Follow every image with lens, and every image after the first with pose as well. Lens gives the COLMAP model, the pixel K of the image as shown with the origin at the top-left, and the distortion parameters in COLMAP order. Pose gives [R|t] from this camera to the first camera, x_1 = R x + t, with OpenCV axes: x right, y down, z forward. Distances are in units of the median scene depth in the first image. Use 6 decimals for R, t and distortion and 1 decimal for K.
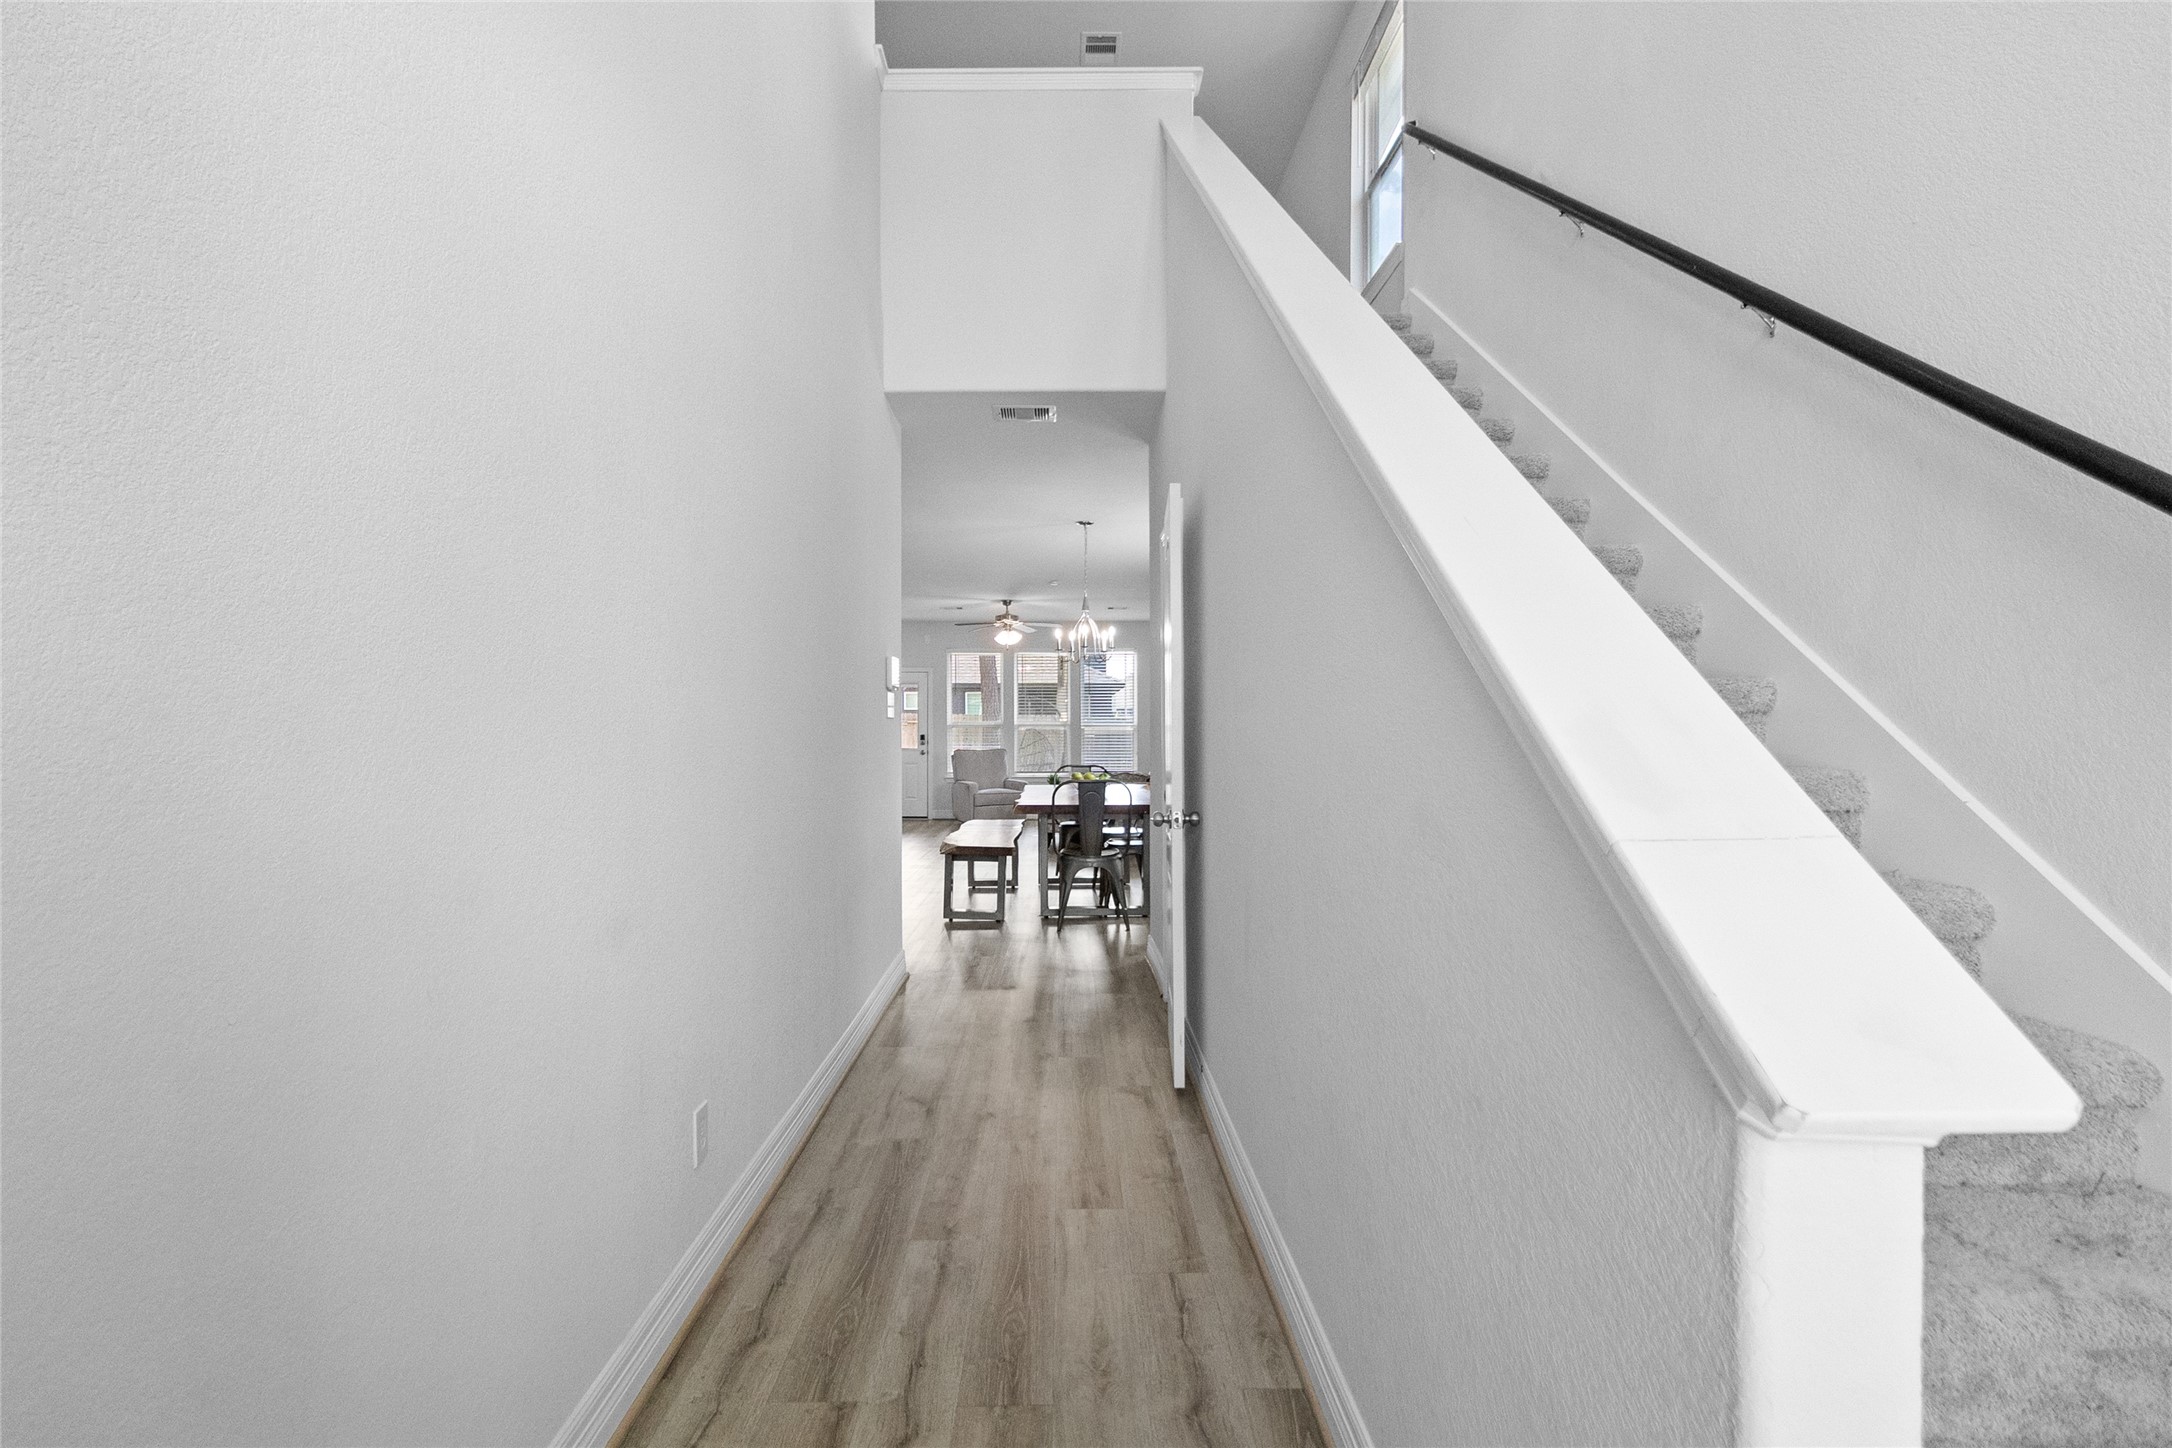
lens RADIAL K [[986.7, 0, 1064.3], [0, 986.7, 739.6], [0, 0, 1]] dist [-0.004151, 0.000038]
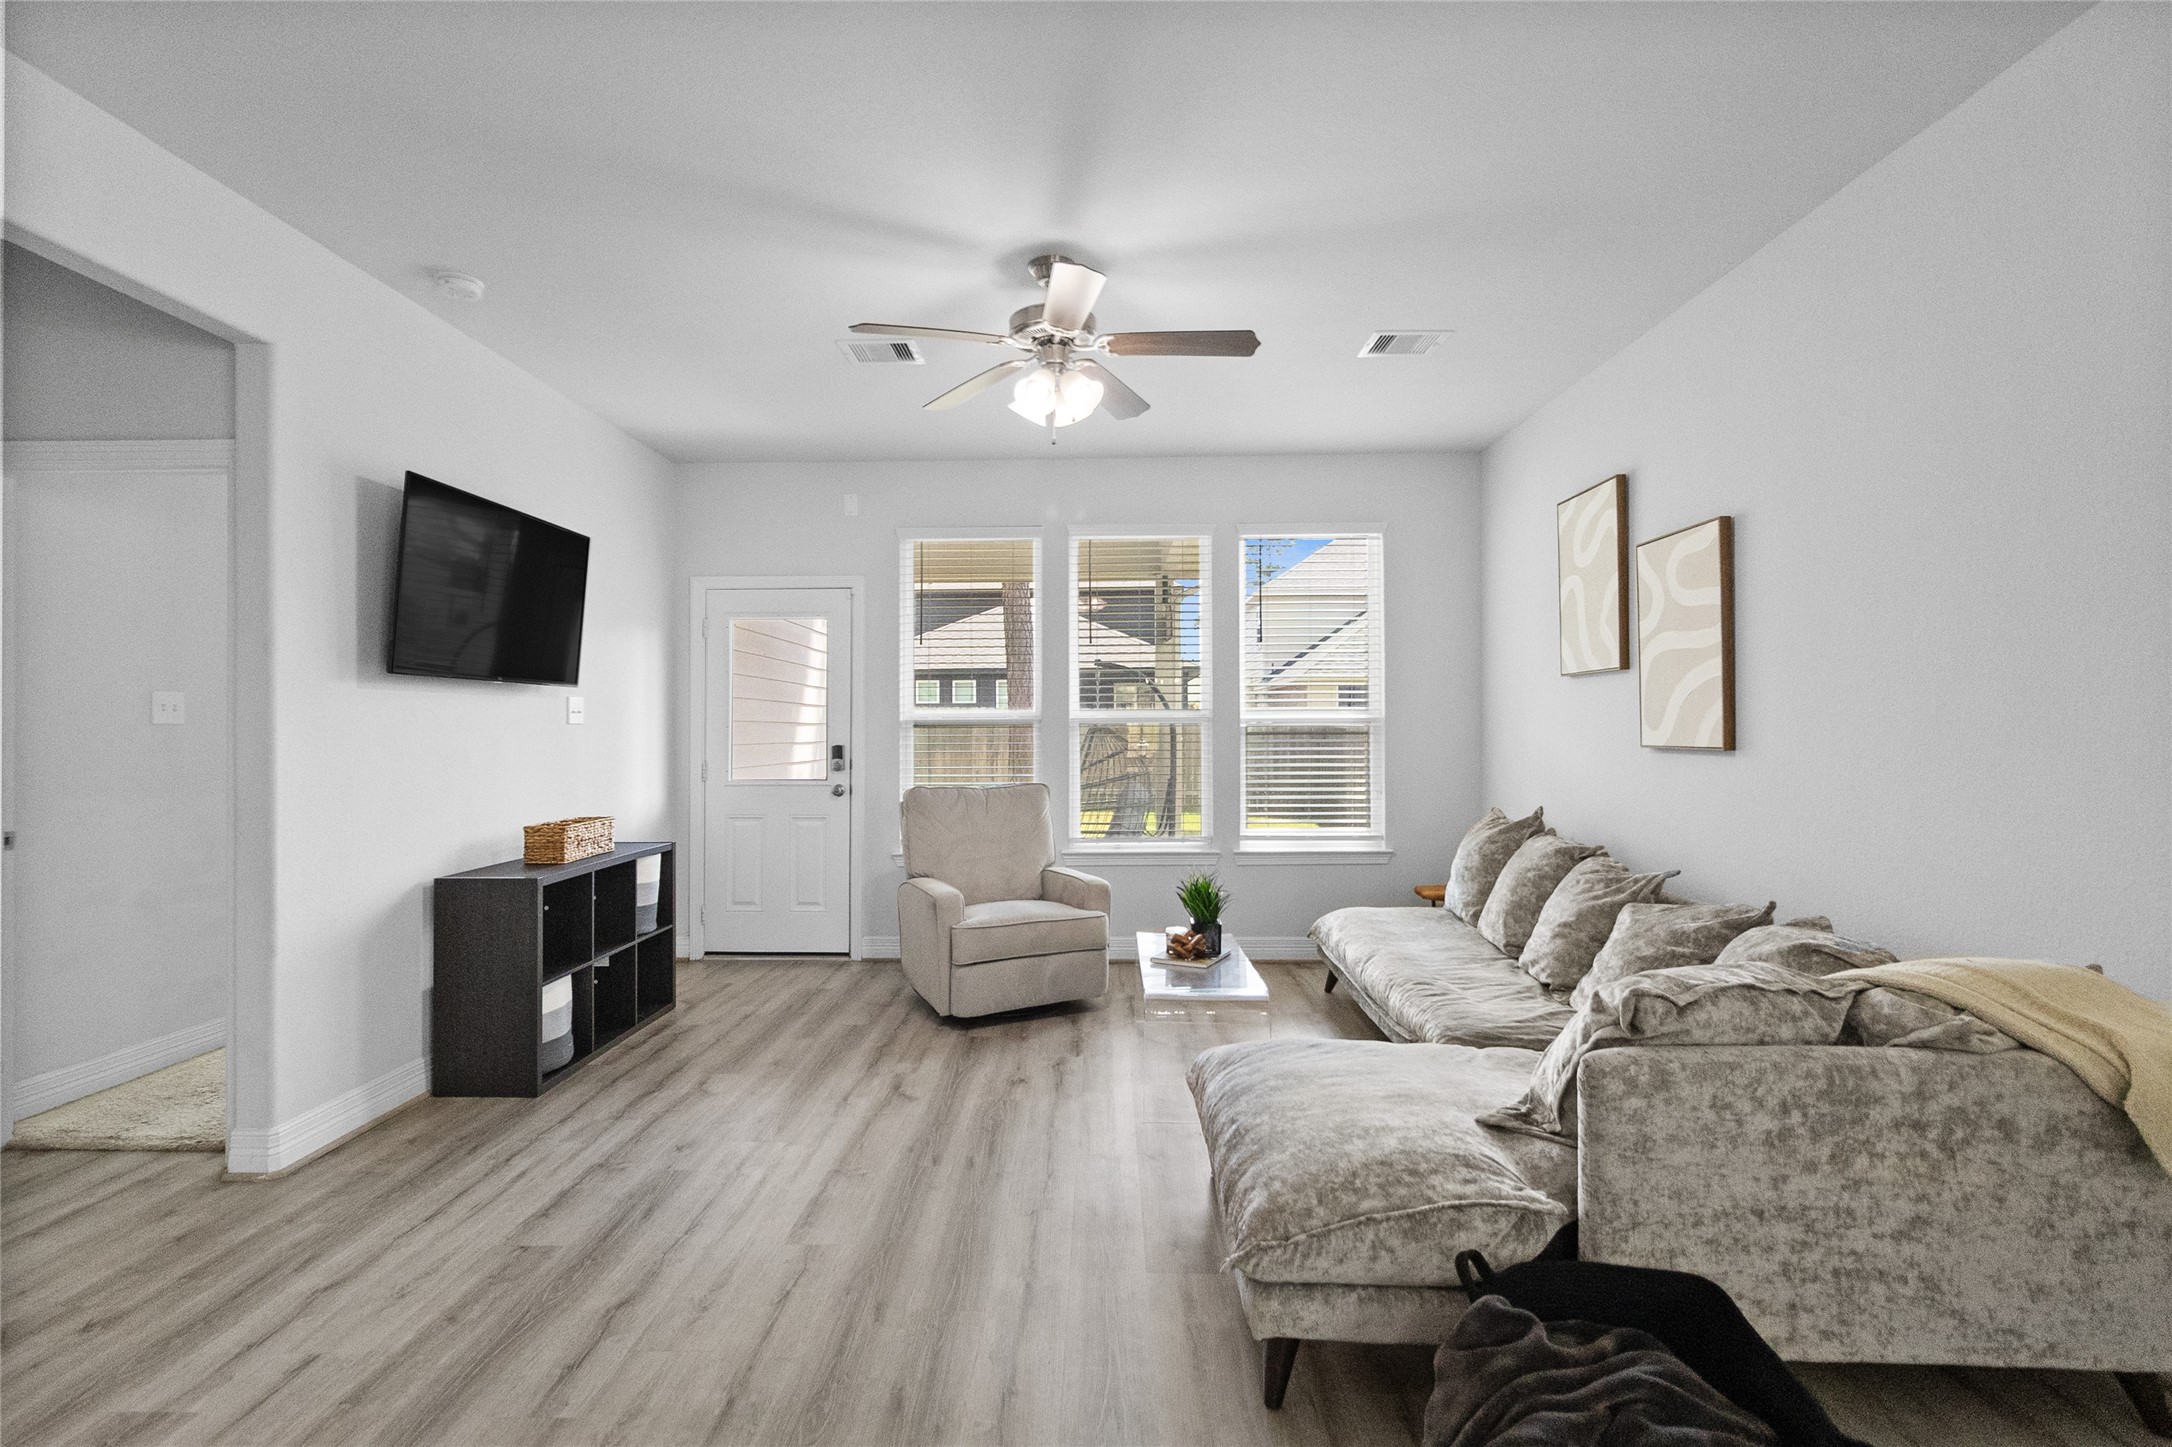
lens RADIAL K [[986.7, 0, 1064.3], [0, 986.7, 739.1], [0, 0, 1]] dist [-0.004151, 0.000038]
pose [[0.998954, 0.001100, -0.045724, -0.118209], [-0.001270, 0.999992, -0.003700, -0.021012], [0.045720, 0.003754, 0.998947, 2.090381]]
